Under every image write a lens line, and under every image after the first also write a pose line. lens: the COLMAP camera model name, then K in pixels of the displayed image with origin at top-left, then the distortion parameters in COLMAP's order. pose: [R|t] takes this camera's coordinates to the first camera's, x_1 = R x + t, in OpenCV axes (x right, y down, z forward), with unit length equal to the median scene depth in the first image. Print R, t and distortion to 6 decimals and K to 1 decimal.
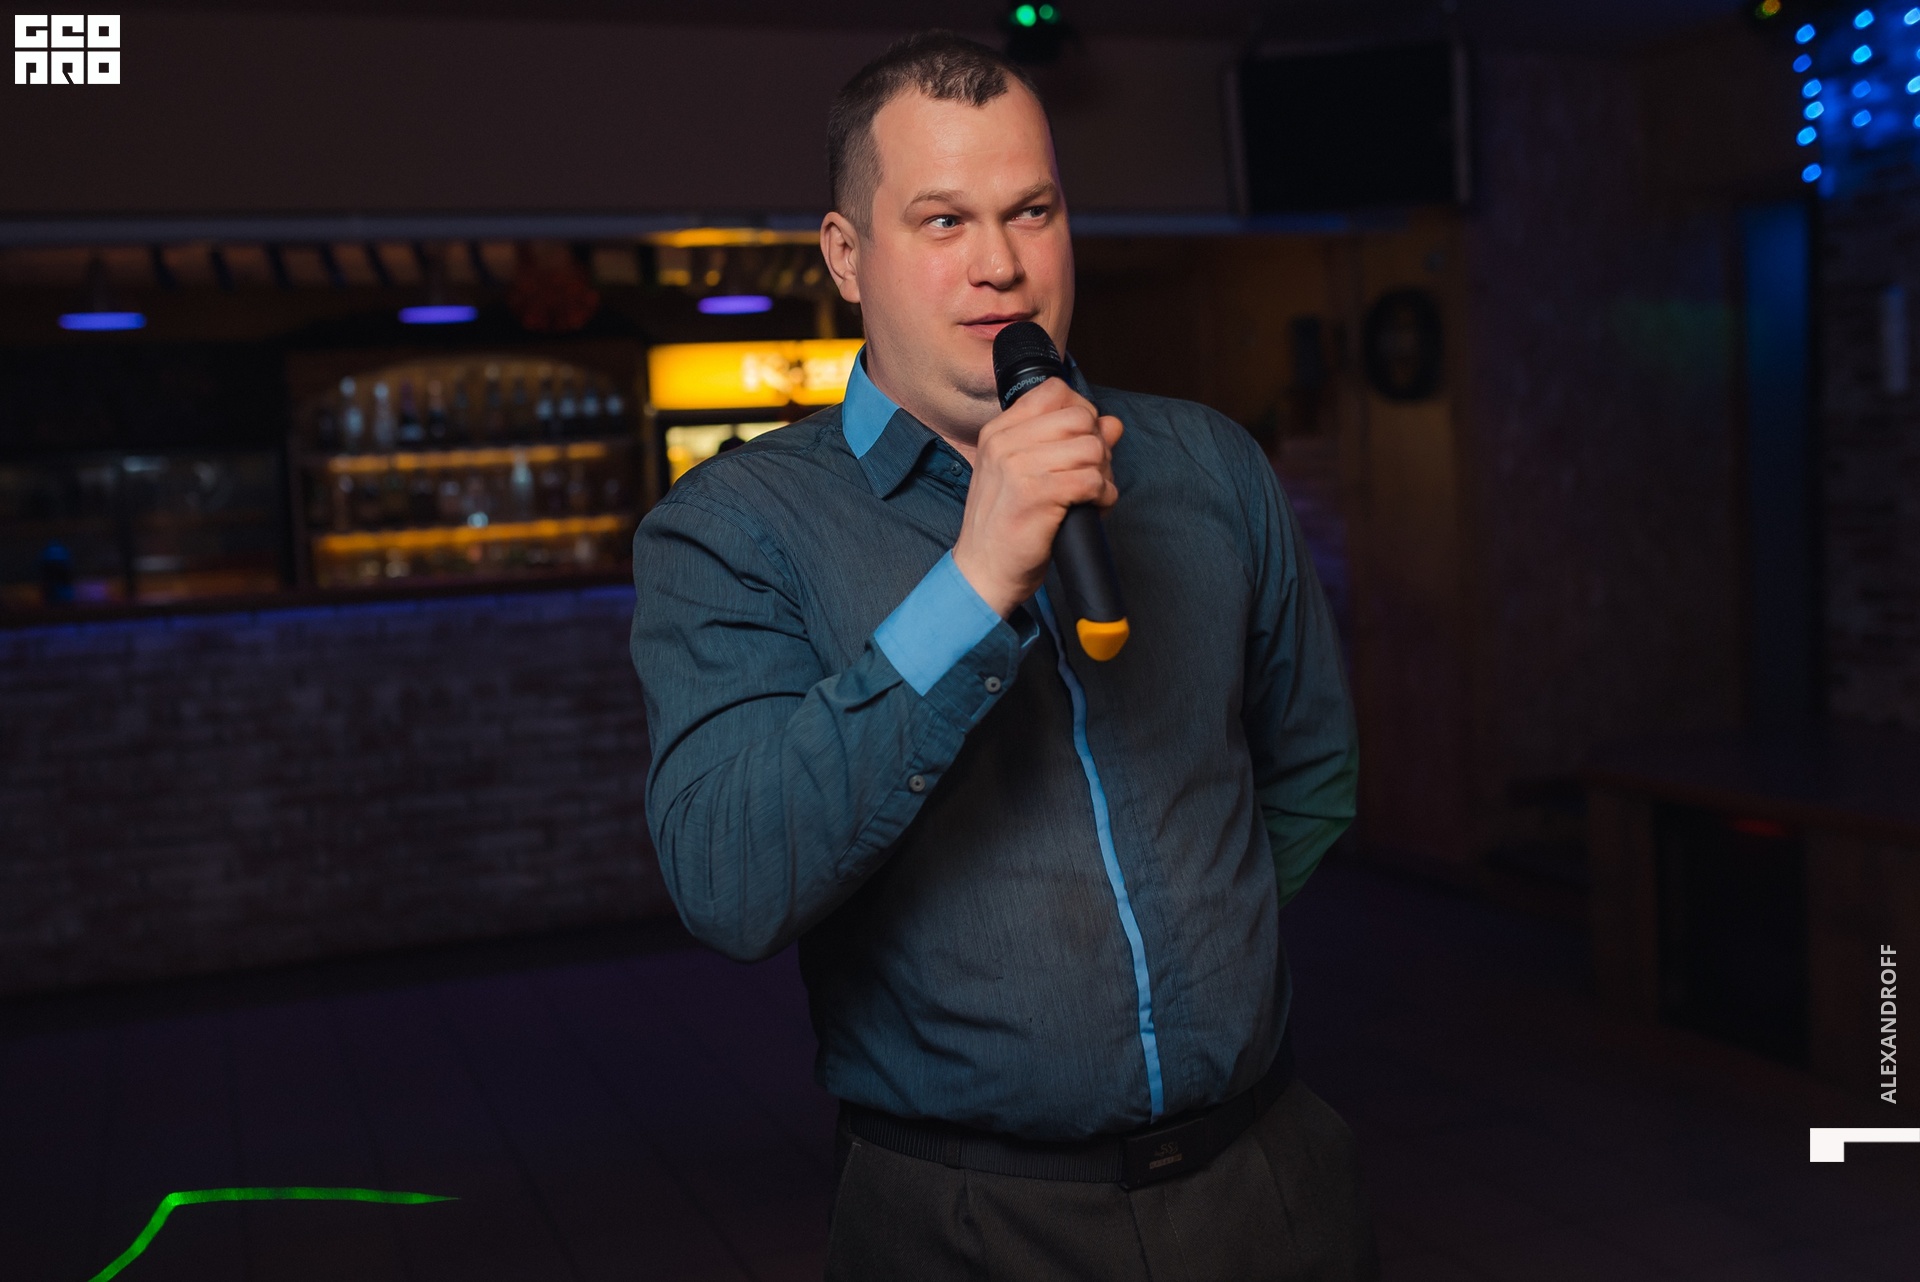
lens RADIAL K [[1930.6, 0, 960.0], [0, 1930.6, 641.0], [0, 0, 1]] dist [0.011328, 0.004109]
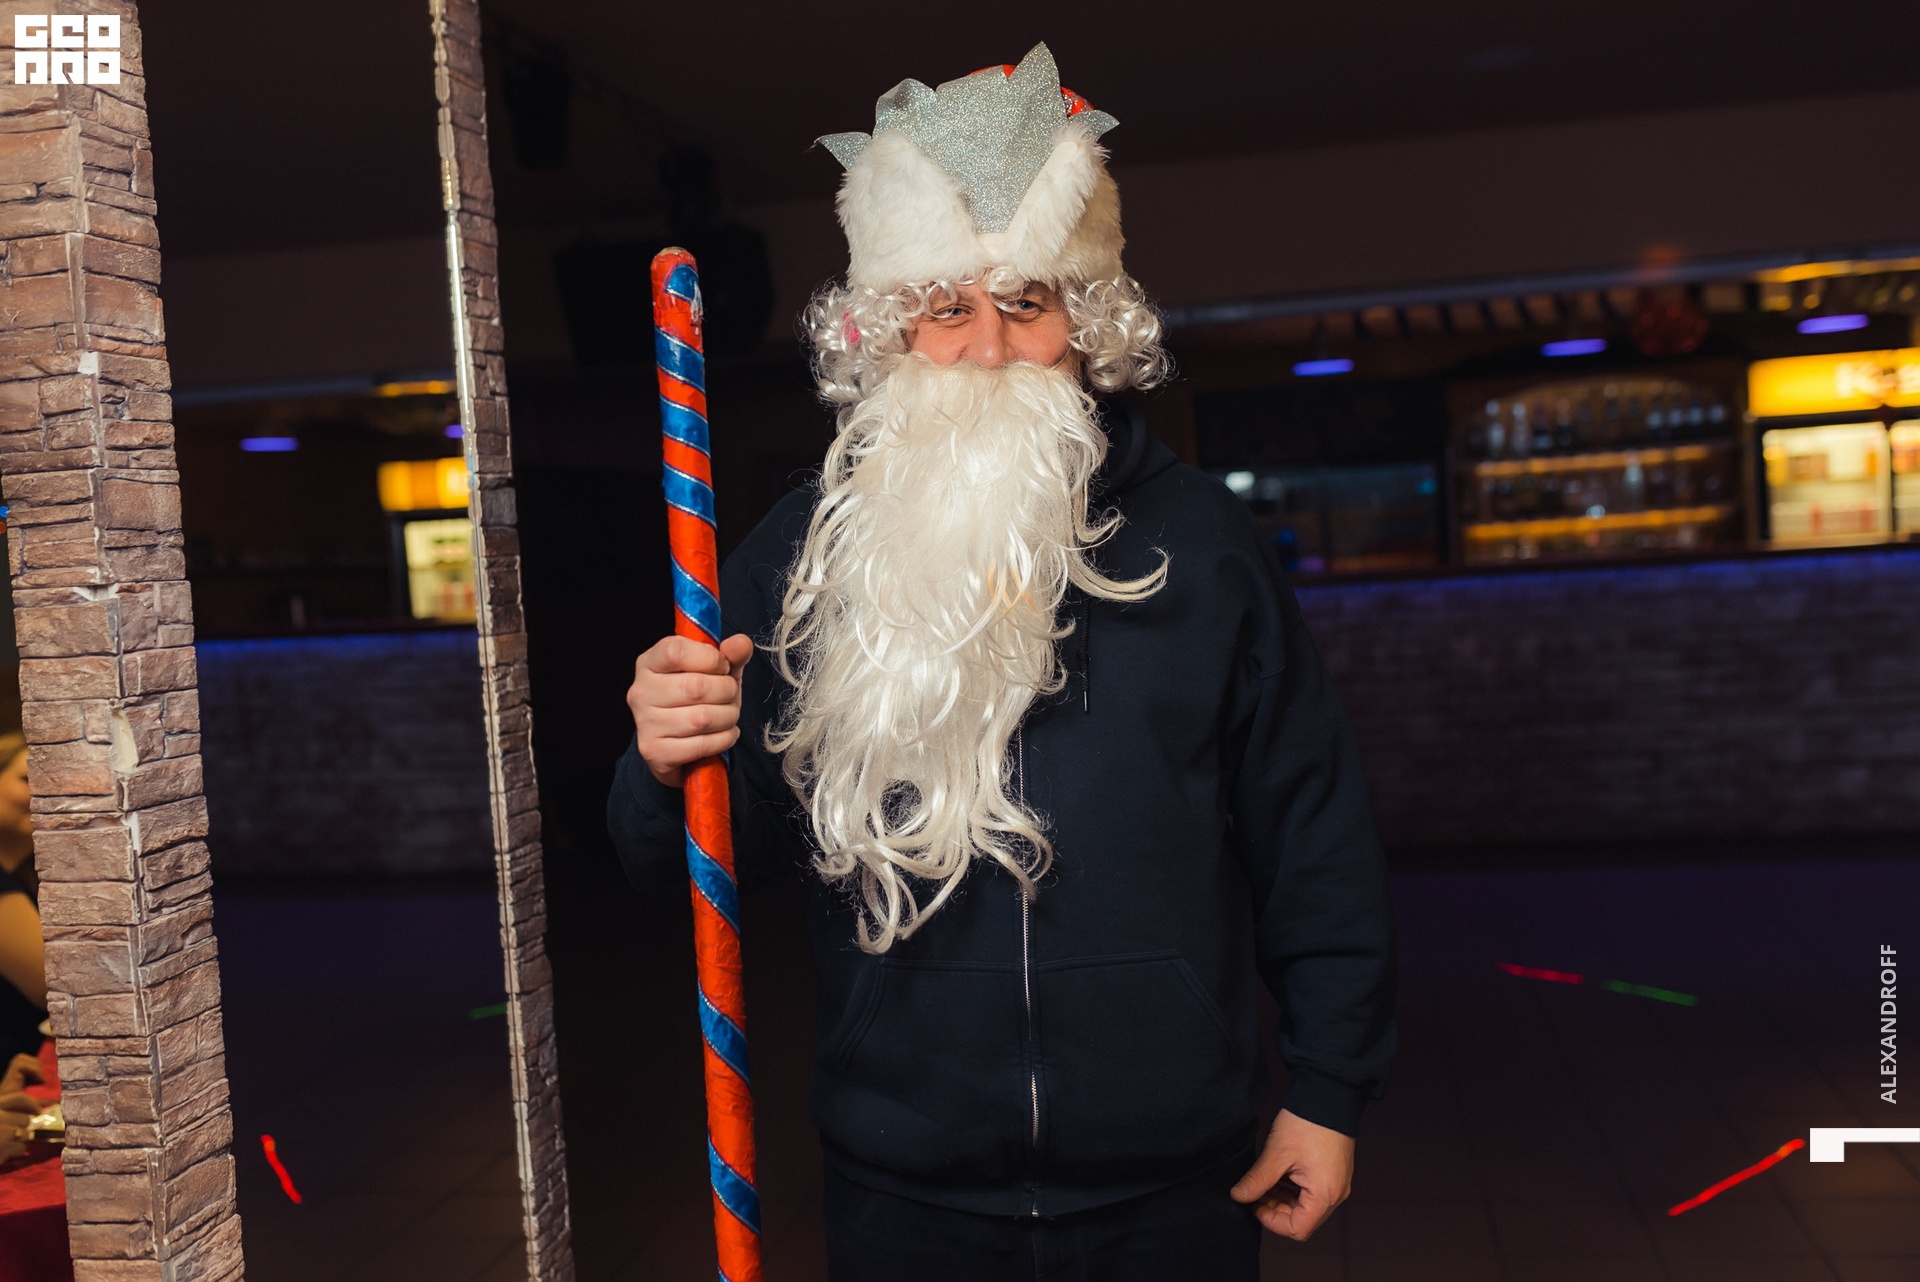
lens RADIAL K [[1868.9, 0, 934.1], [0, 1868.9, 647.2], [0, 0, 1]] dist [-0.002642, -0.012169]
pose [[0.849666, 0.025359, -0.526711, 0.020014], [-0.026396, 0.999636, 0.005547, 0.027836], [0.526660, 0.009190, 0.850026, -0.228930]]
